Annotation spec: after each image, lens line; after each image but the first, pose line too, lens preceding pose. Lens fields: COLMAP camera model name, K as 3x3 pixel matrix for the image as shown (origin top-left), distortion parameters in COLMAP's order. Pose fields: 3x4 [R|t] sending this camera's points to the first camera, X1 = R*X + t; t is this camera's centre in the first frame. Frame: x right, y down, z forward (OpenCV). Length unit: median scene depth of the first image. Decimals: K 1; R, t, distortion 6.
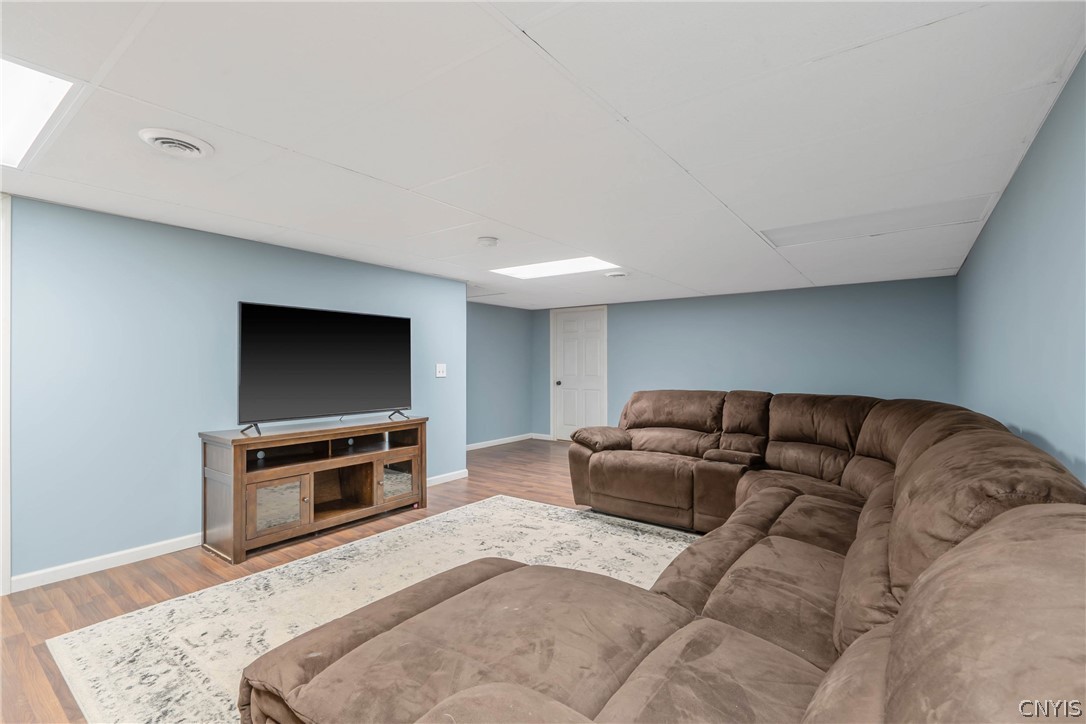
lens RADIAL K [[495.3, 0, 541.3], [0, 495.3, 358.9], [0, 0, 1]] dist [-0.009151, 0.004980]
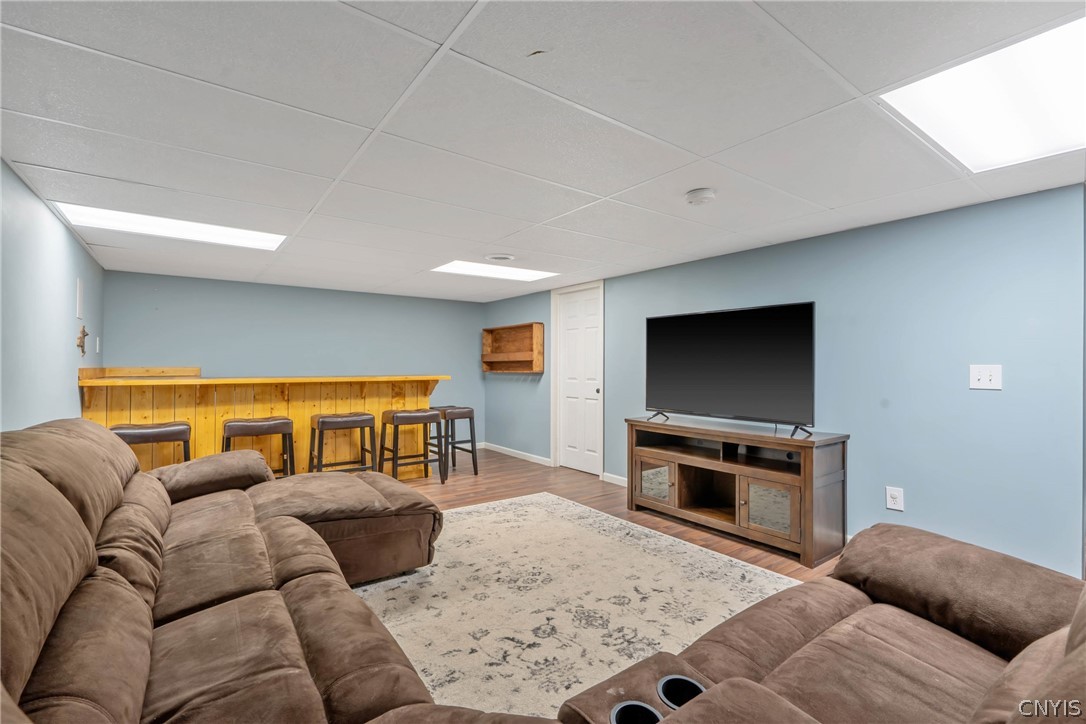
lens RADIAL K [[495.3, 0, 542.3], [0, 495.3, 367.8], [0, 0, 1]] dist [-0.009151, 0.004980]
pose [[-0.311180, 0.002931, -0.950346, 0.694986], [0.009457, 0.999955, -0.000012, 0.013759], [0.950304, -0.008992, -0.311194, 1.079092]]
